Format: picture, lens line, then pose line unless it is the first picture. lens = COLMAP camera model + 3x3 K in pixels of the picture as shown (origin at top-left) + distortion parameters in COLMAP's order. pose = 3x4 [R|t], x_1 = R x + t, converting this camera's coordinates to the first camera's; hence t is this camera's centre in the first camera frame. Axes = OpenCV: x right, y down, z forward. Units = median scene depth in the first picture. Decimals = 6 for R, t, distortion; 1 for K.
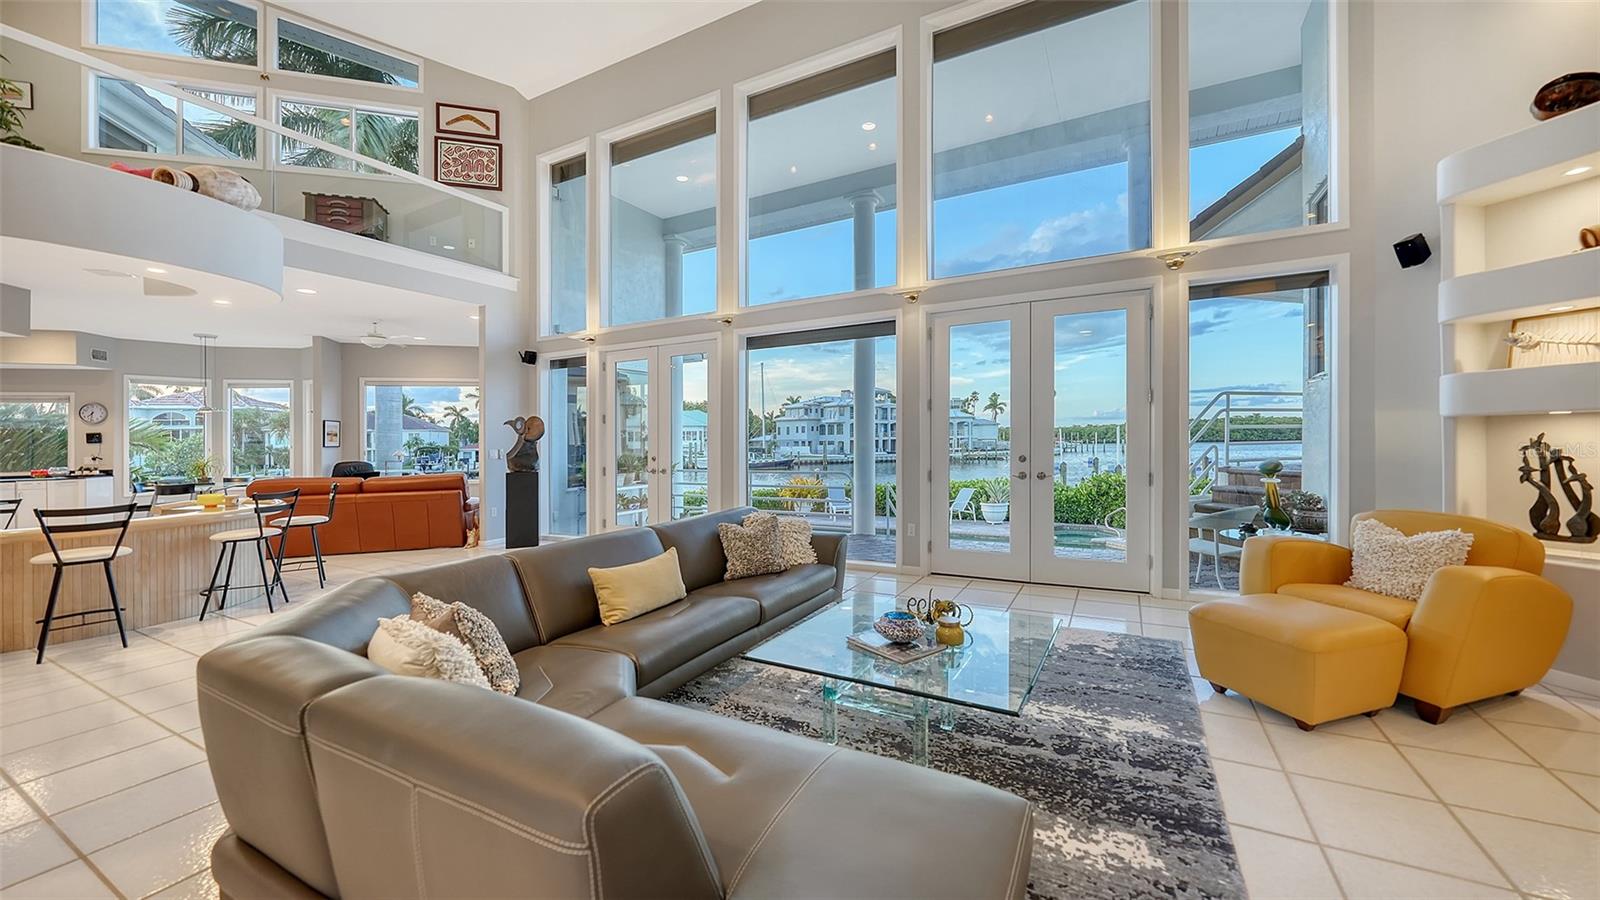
lens RADIAL K [[568.3, 0, 841.5], [0, 568.3, 446.1], [0, 0, 1]] dist [-0.007893, 0.000775]
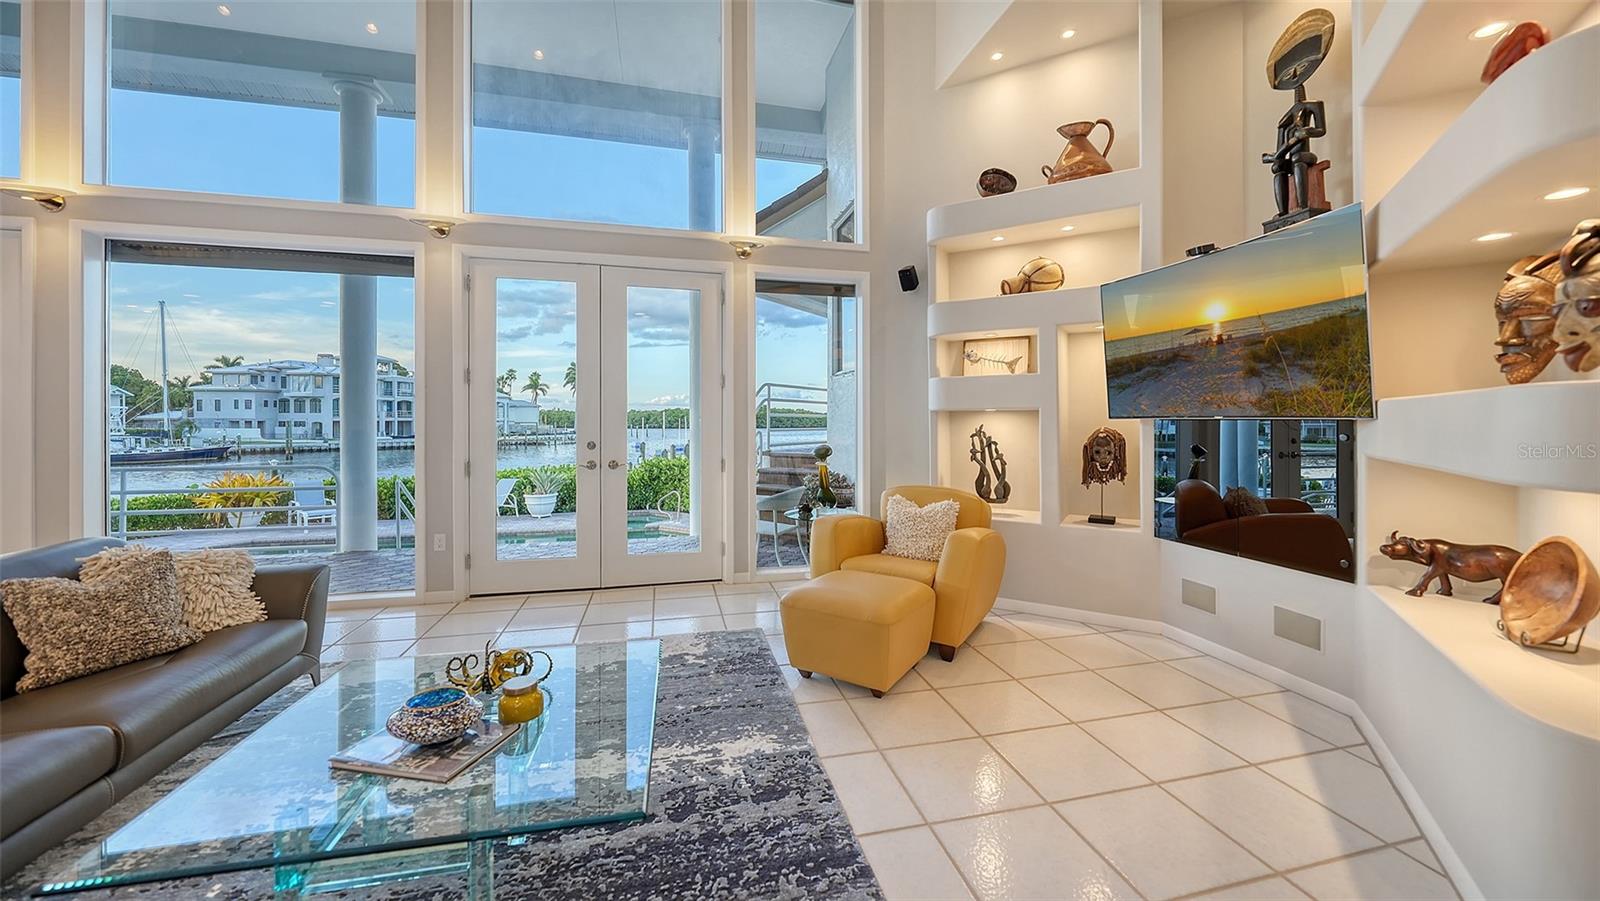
lens RADIAL K [[578.6, 0, 800.6], [0, 578.6, 437.6], [0, 0, 1]] dist [0.002854, -0.000972]
pose [[0.768628, 0.000366, 0.639696, 0.000002], [-0.008076, 0.999926, 0.009132, -0.000570], [-0.639645, -0.012185, 0.768574, 0.086218]]
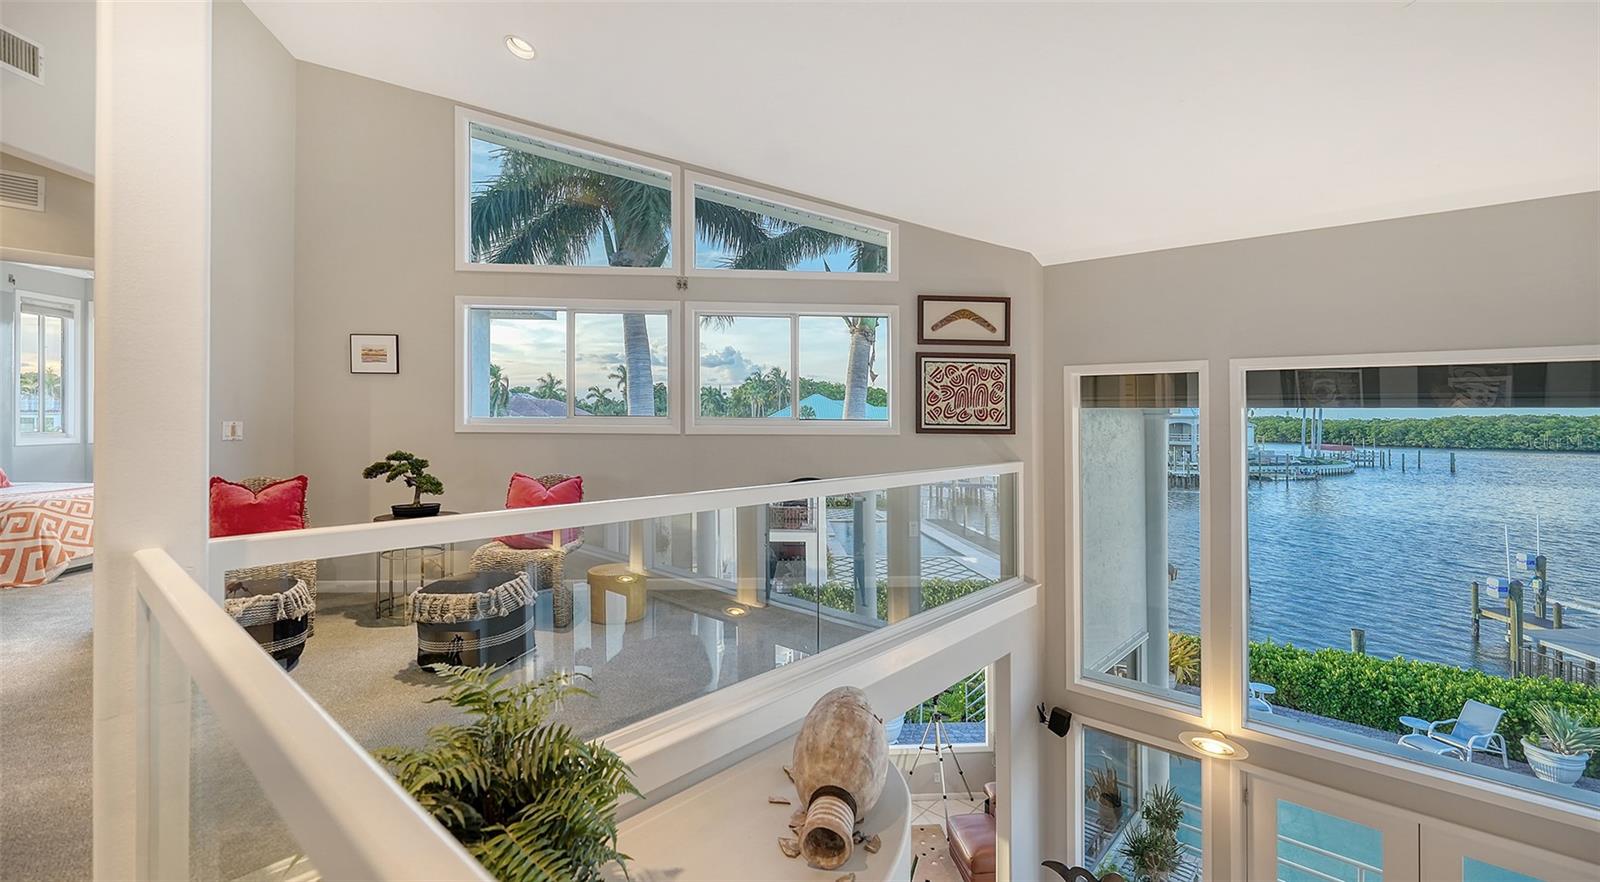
lens RADIAL K [[681.8, 0, 833.6], [0, 681.8, 441.2], [0, 0, 1]] dist [-0.003210, -0.000403]
pose [[0.968302, 0.013010, -0.249444, -0.701543], [-0.013717, 0.999905, -0.001095, -0.510022], [0.249406, 0.004482, 0.968389, 0.321063]]
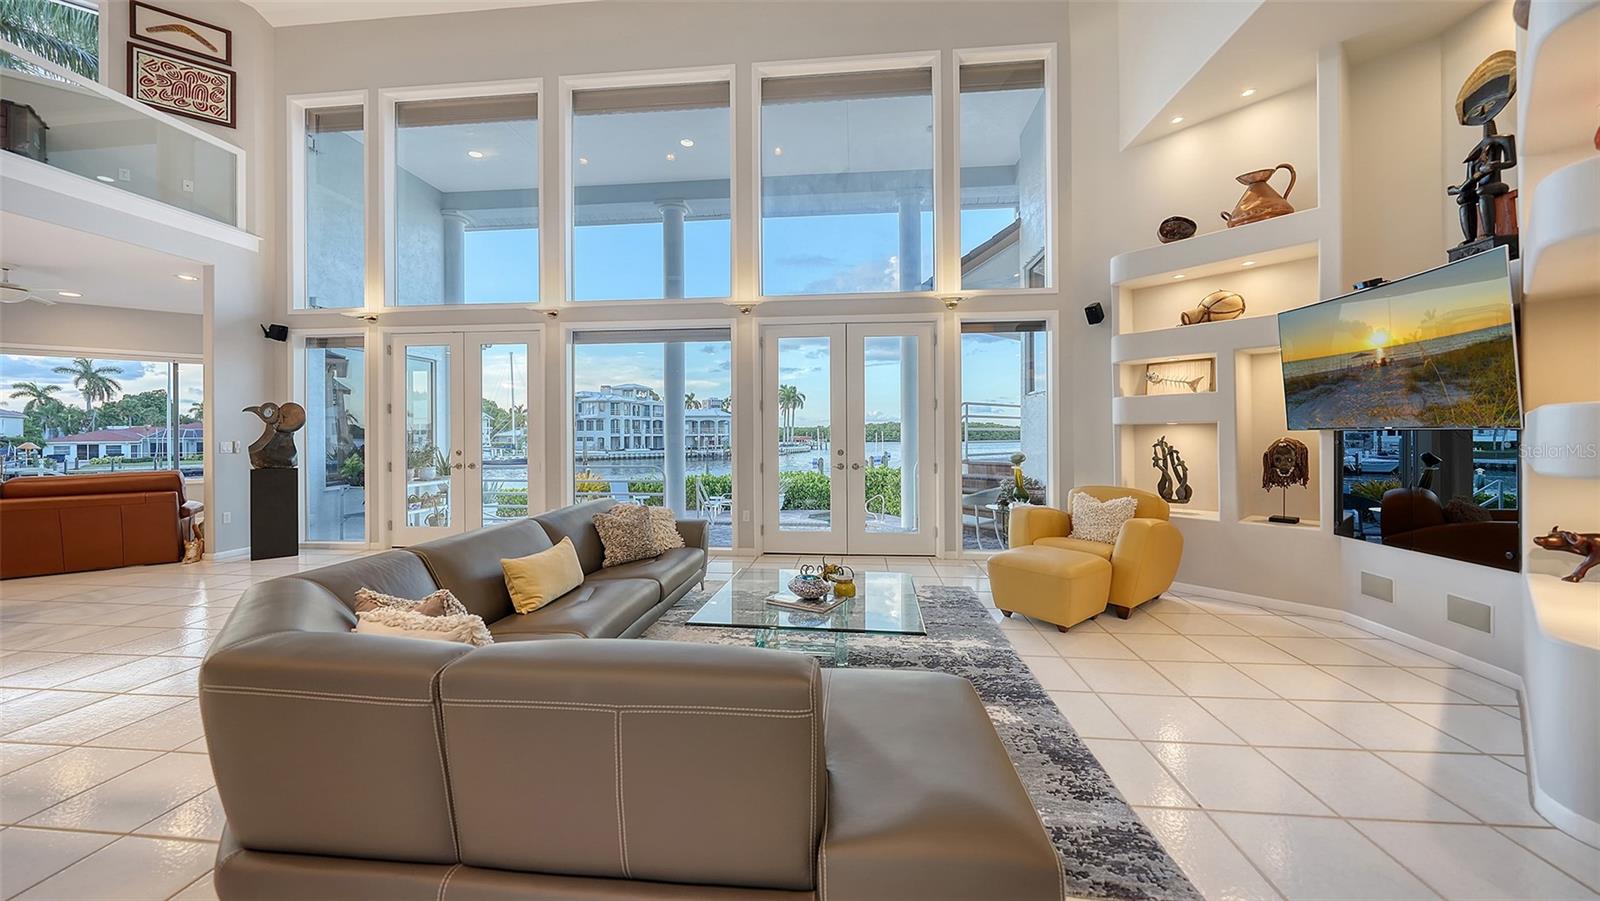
lens RADIAL K [[538.3, 0, 806.1], [0, 538.3, 445.0], [0, 0, 1]] dist [-0.007378, 0.000420]
pose [[0.934113, 0.006354, 0.356921, -0.112414], [-0.007569, 0.999969, 0.002005, 0.003087], [-0.356898, -0.004574, 0.934132, -0.029707]]
